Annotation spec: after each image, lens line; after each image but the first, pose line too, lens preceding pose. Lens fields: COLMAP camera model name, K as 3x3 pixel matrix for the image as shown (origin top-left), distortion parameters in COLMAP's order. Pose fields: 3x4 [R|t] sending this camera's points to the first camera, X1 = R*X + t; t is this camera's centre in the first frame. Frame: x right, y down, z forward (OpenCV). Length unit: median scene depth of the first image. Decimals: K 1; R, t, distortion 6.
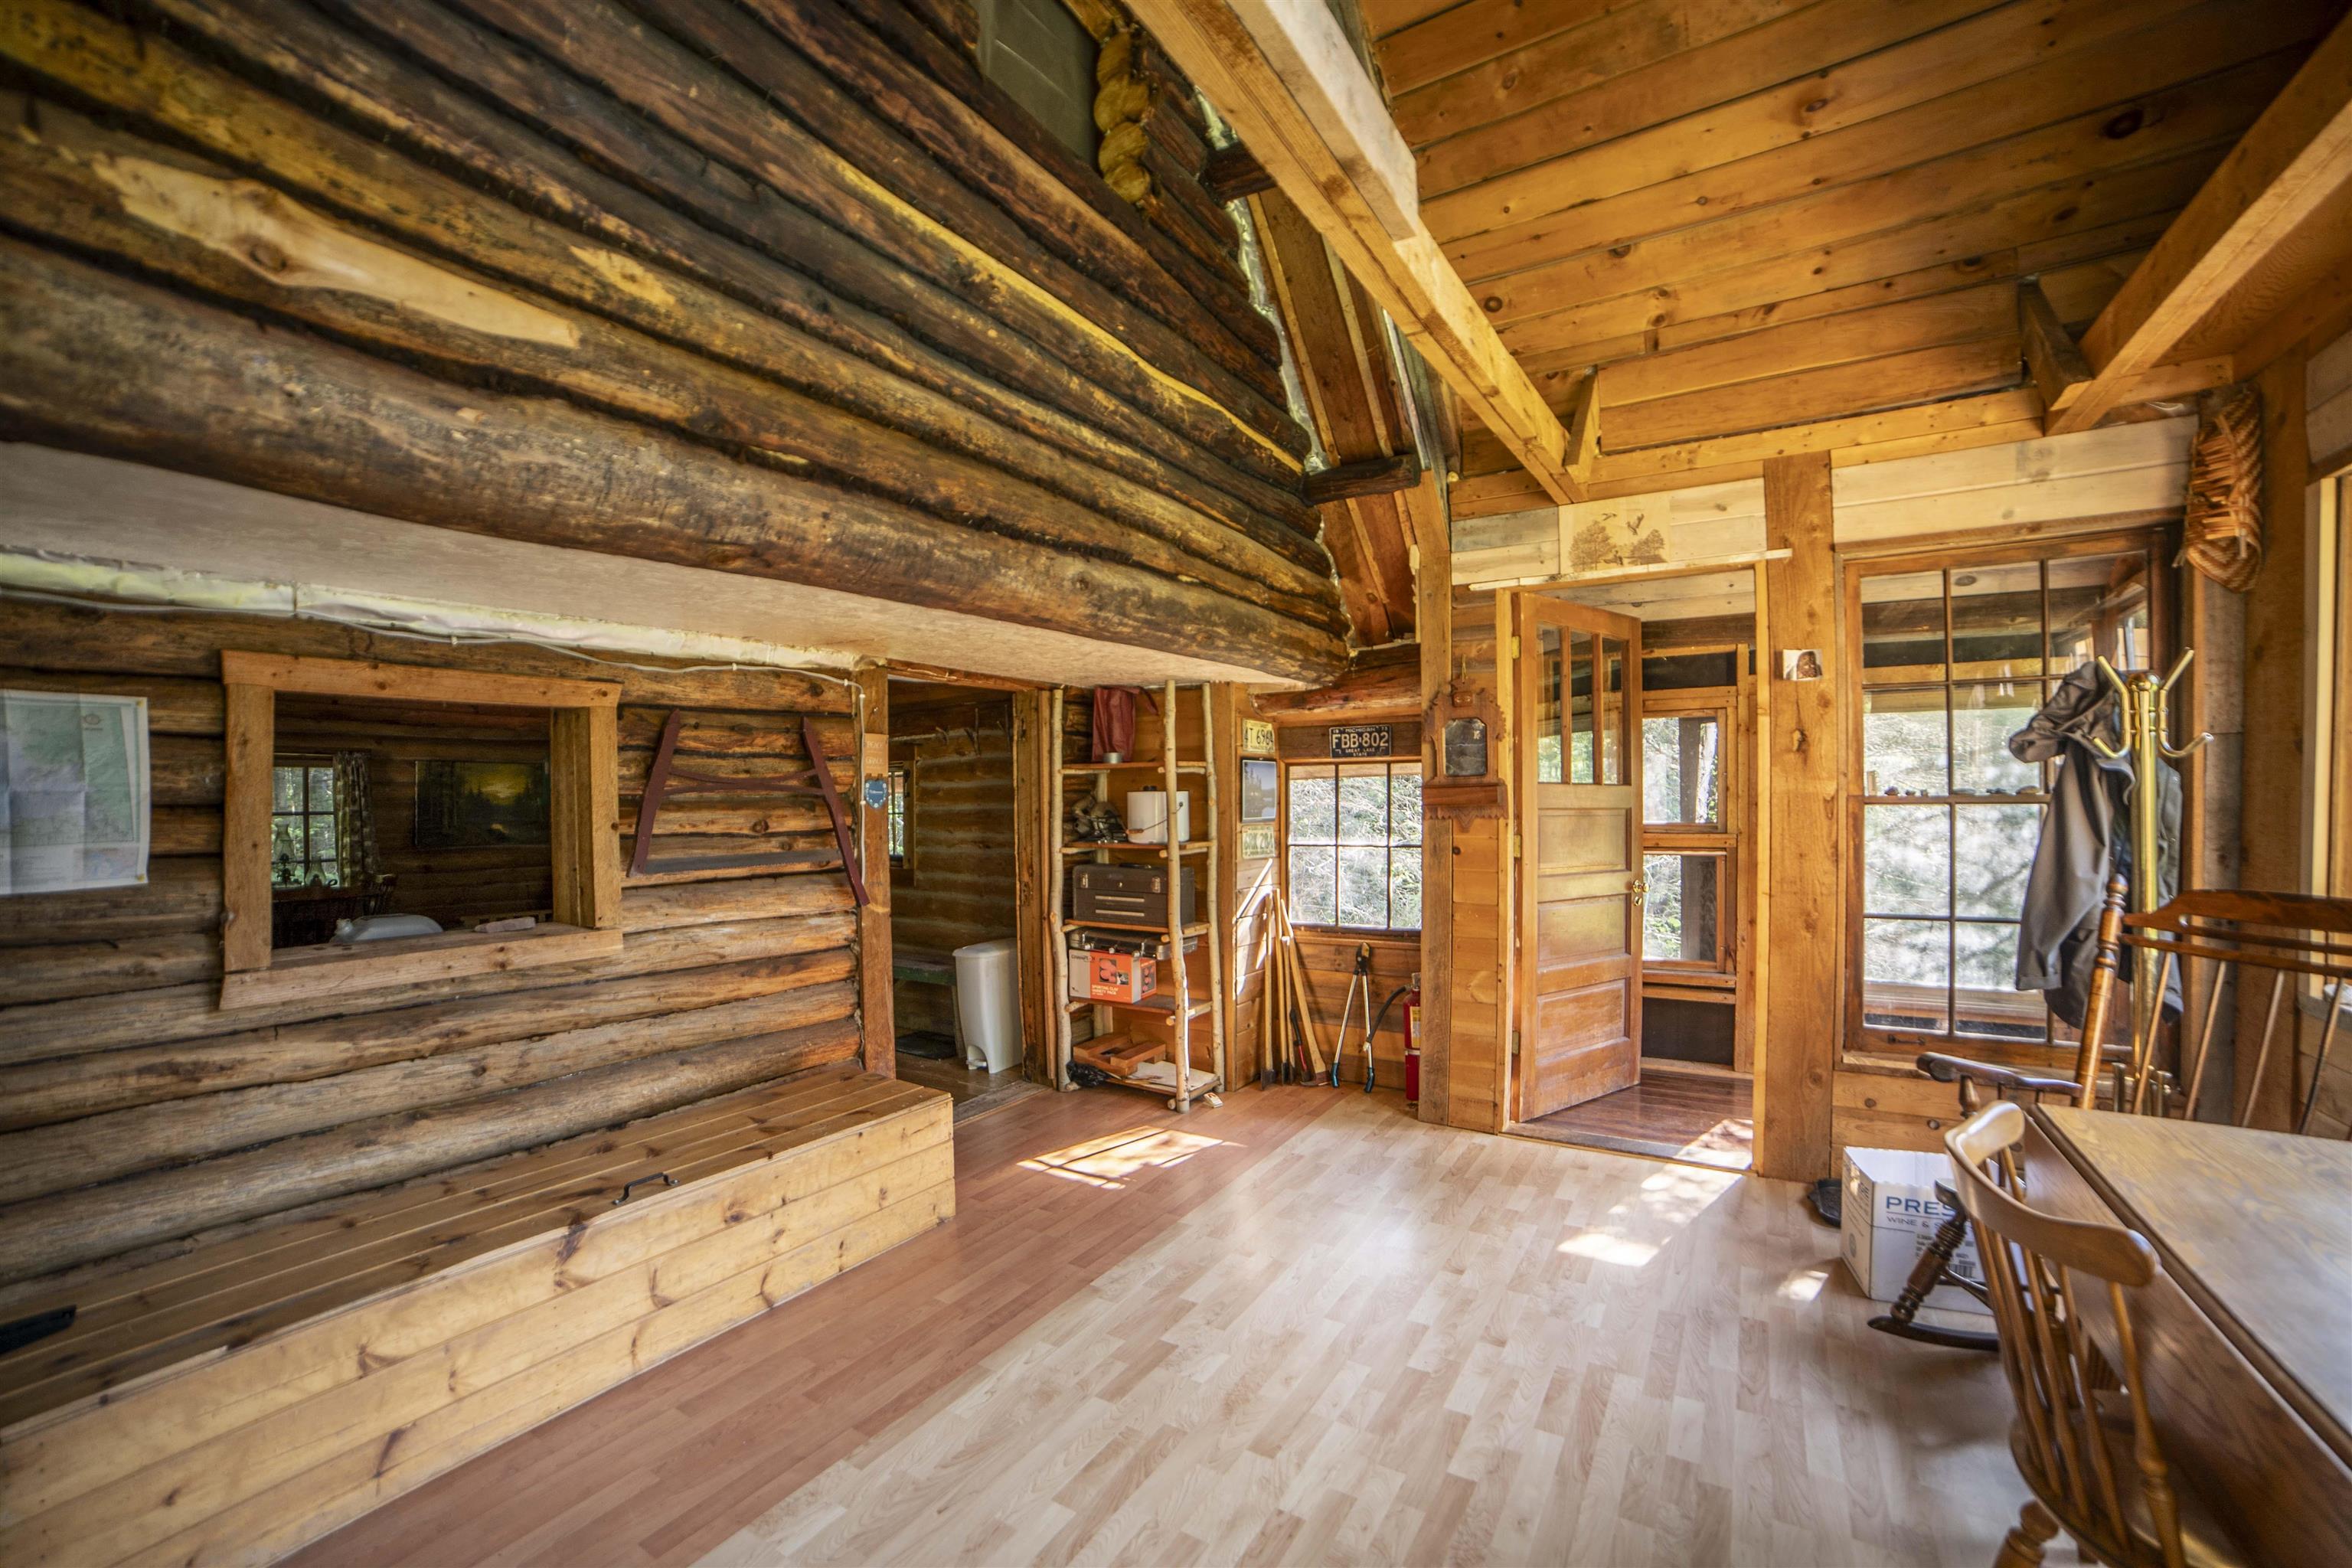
lens RADIAL K [[1002.4, 0, 1161.1], [0, 1002.4, 800.0], [0, 0, 1]] dist [-0.114723, 0.045471]
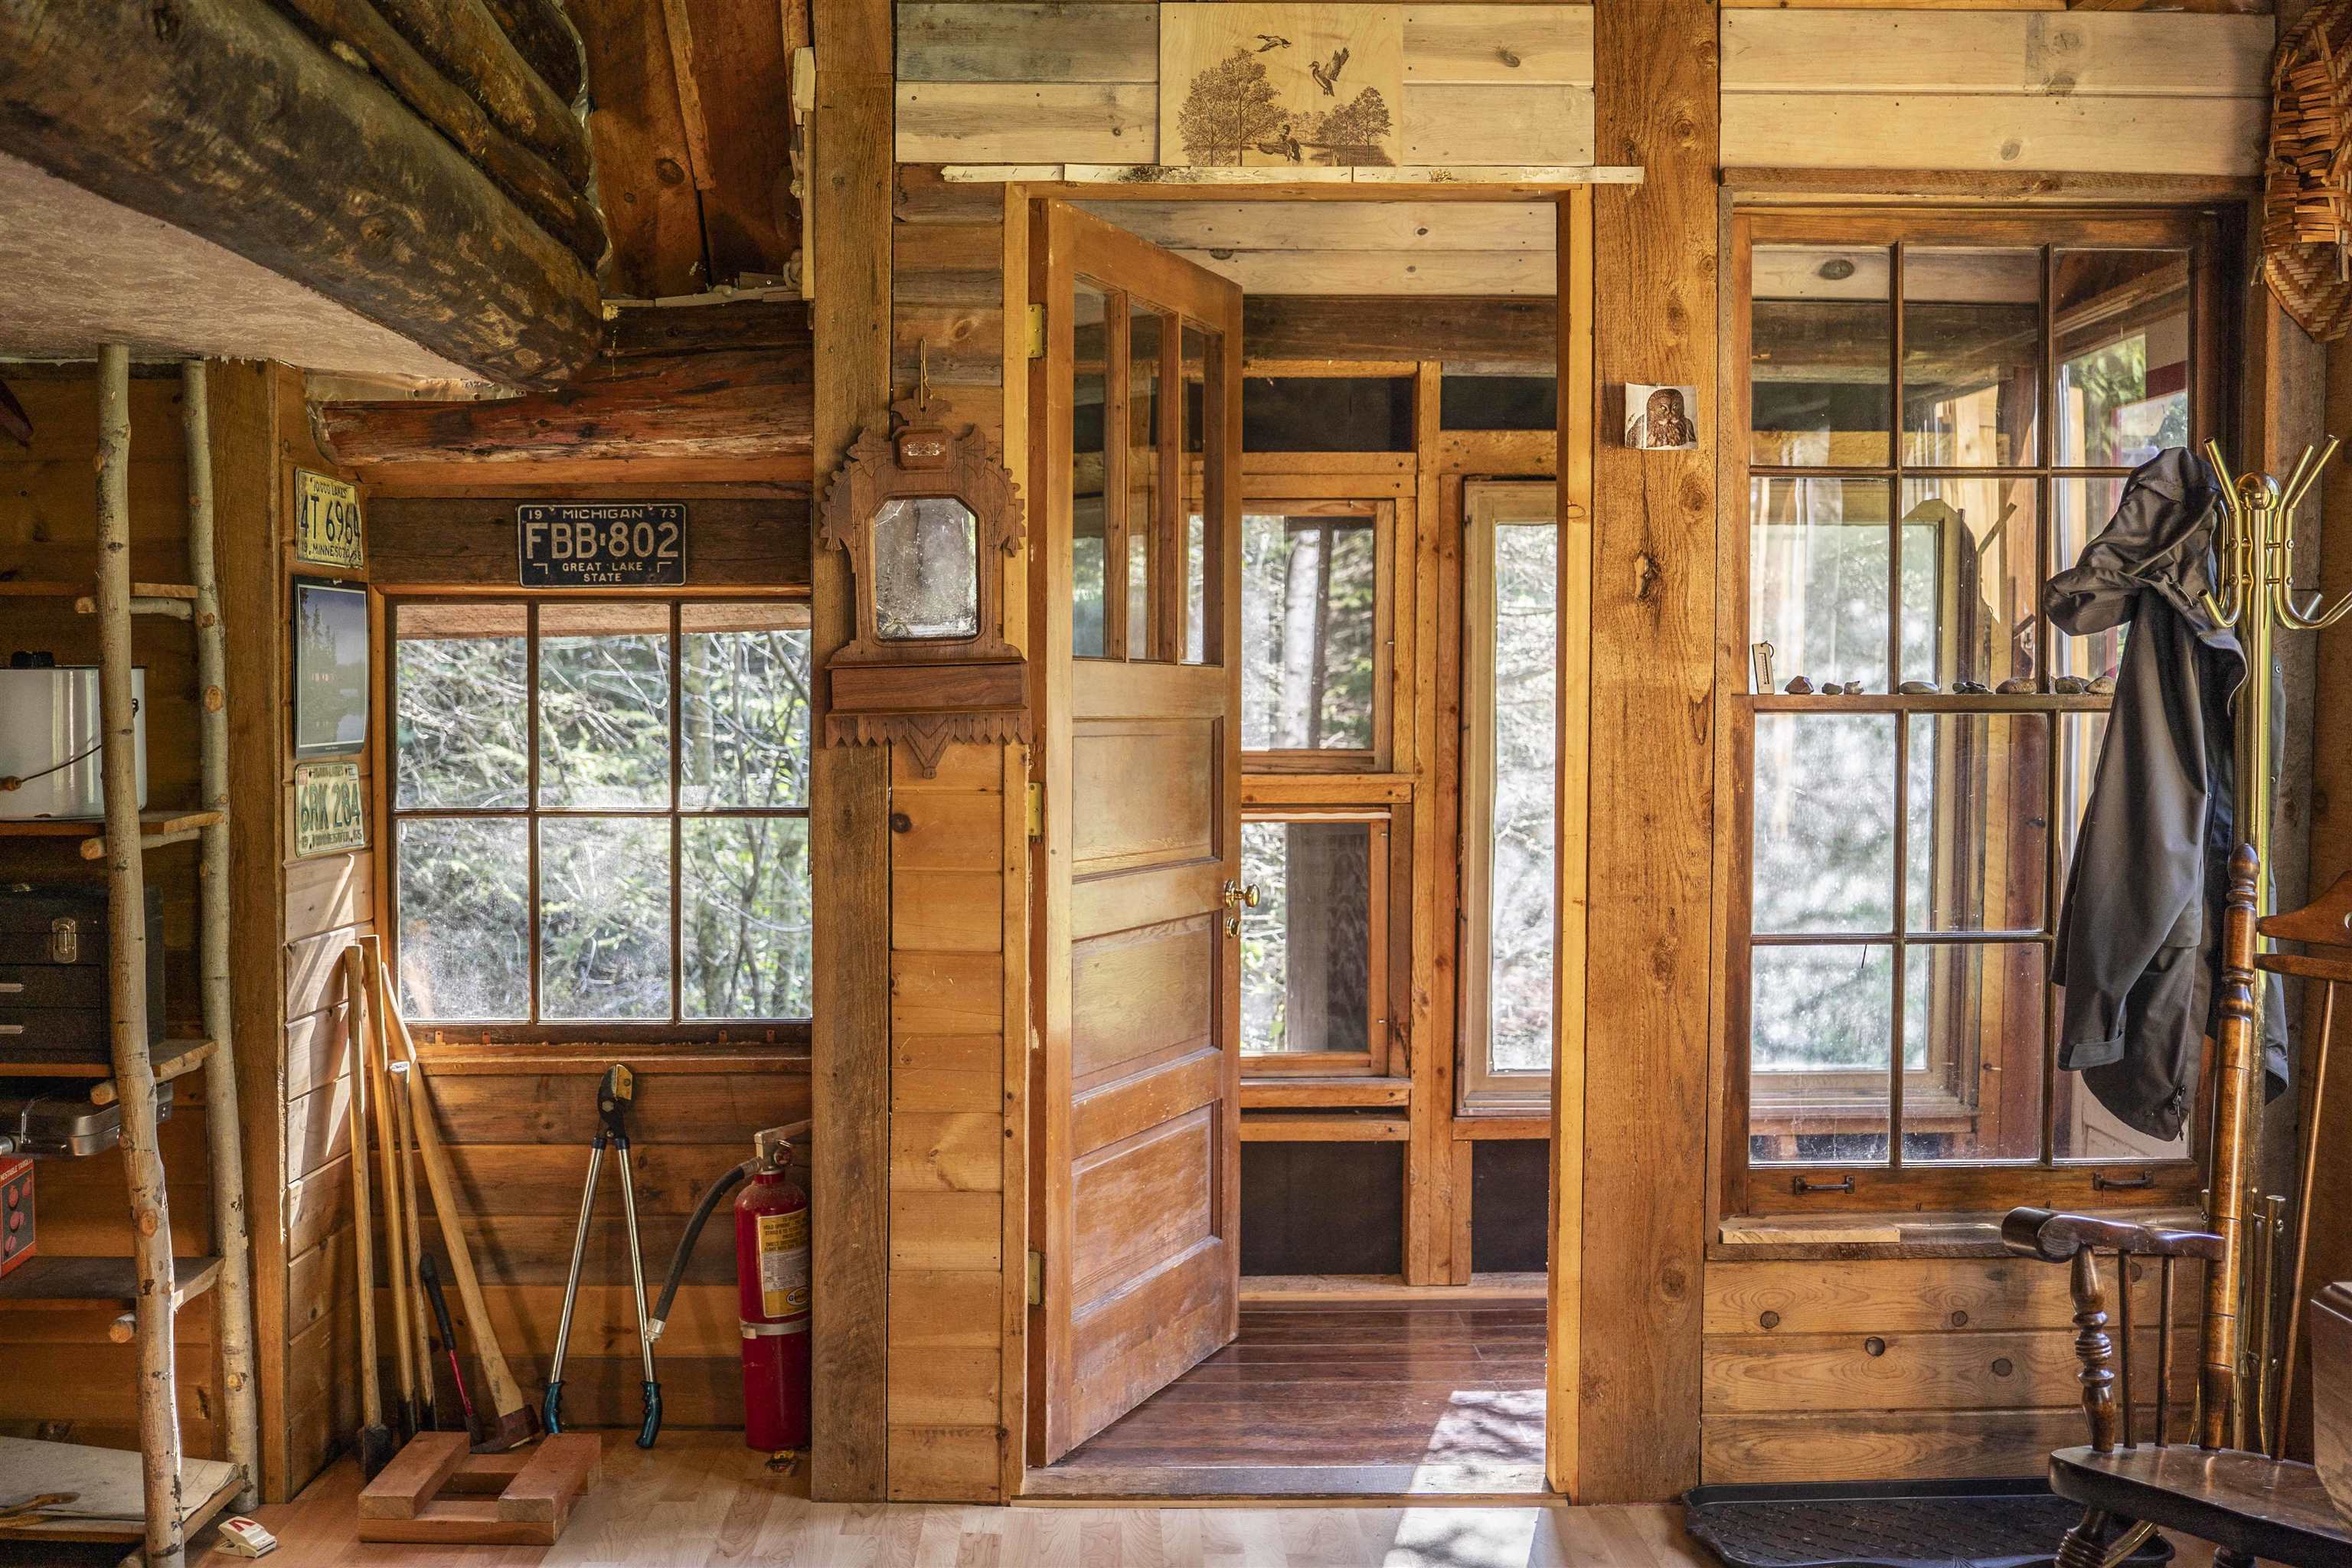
lens RADIAL K [[2434.6, 0, 1158.1], [0, 2434.6, 779.9], [0, 0, 1]] dist [-0.055018, 0.035406]
pose [[0.826601, -0.013822, 0.562618, -0.175339], [-0.006348, 0.999406, 0.033879, -0.000734], [-0.562752, -0.031576, 0.826022, 0.118341]]
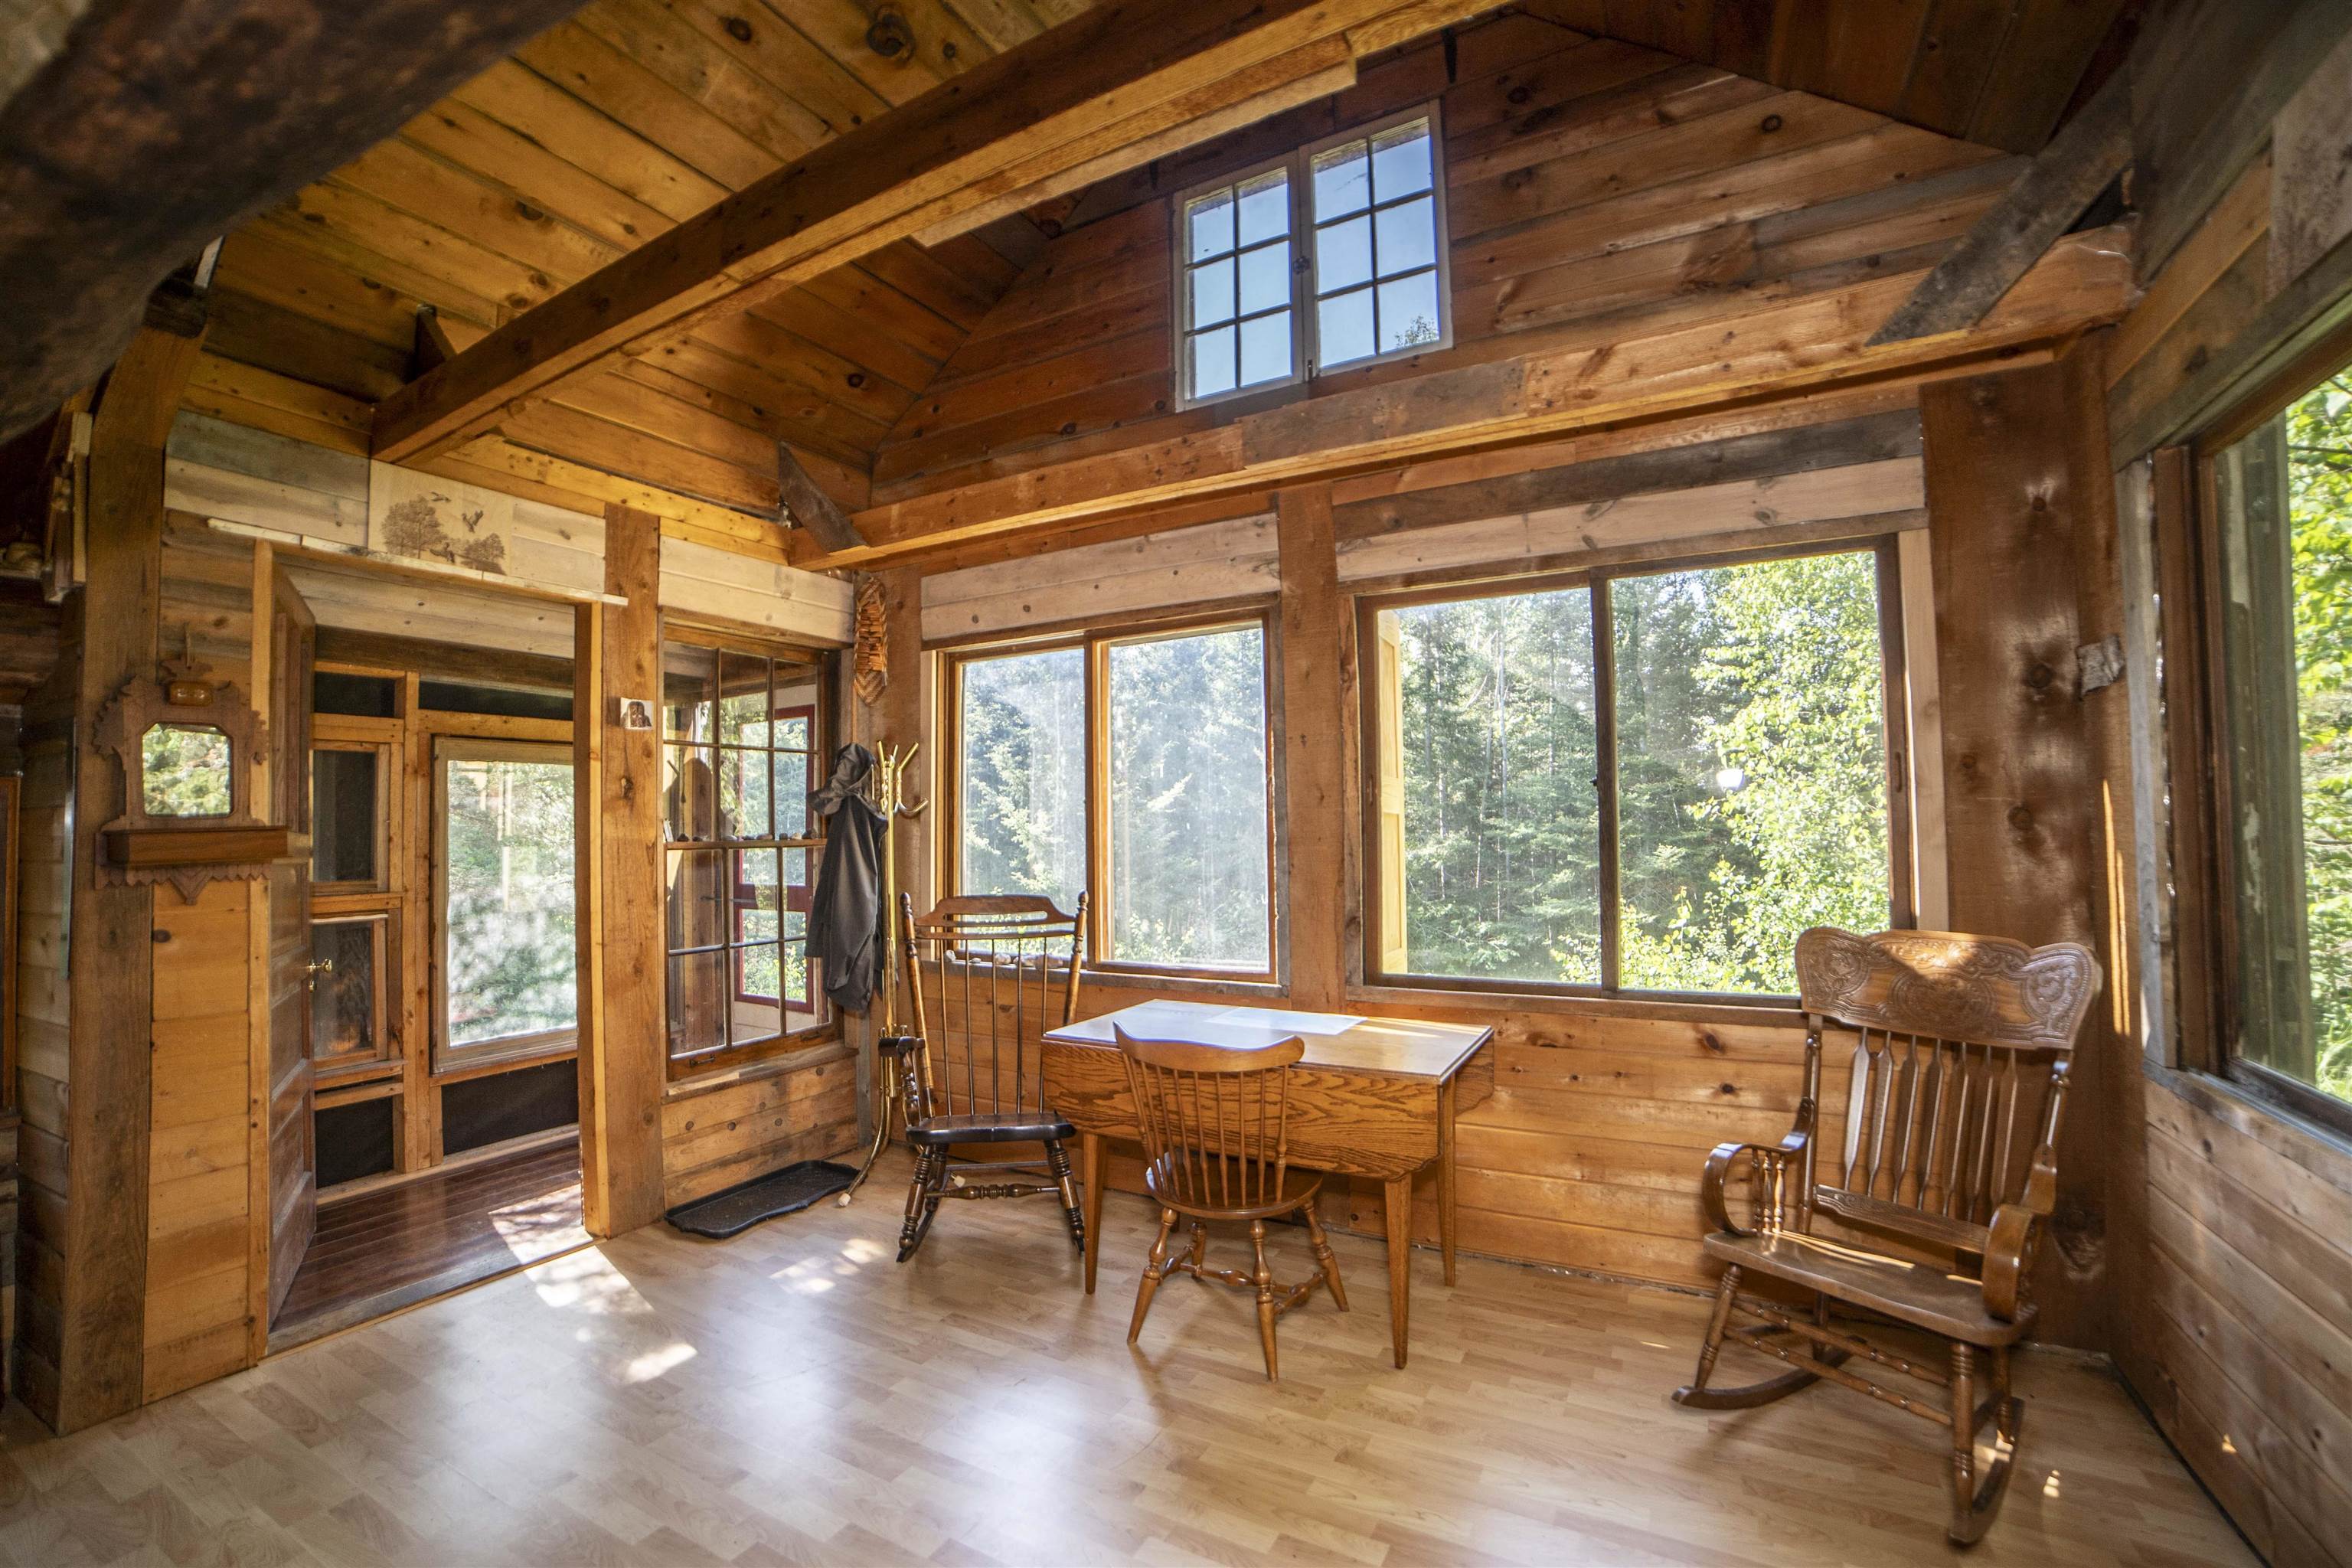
lens RADIAL K [[1020.8, 0, 1198.9], [0, 1020.8, 802.8], [0, 0, 1]] dist [-0.093442, 0.039317]
pose [[-0.085248, 0.041378, 0.995500, -0.356818], [0.025121, 0.998909, -0.039369, 0.008473], [-0.996043, 0.021652, -0.086195, 0.408409]]
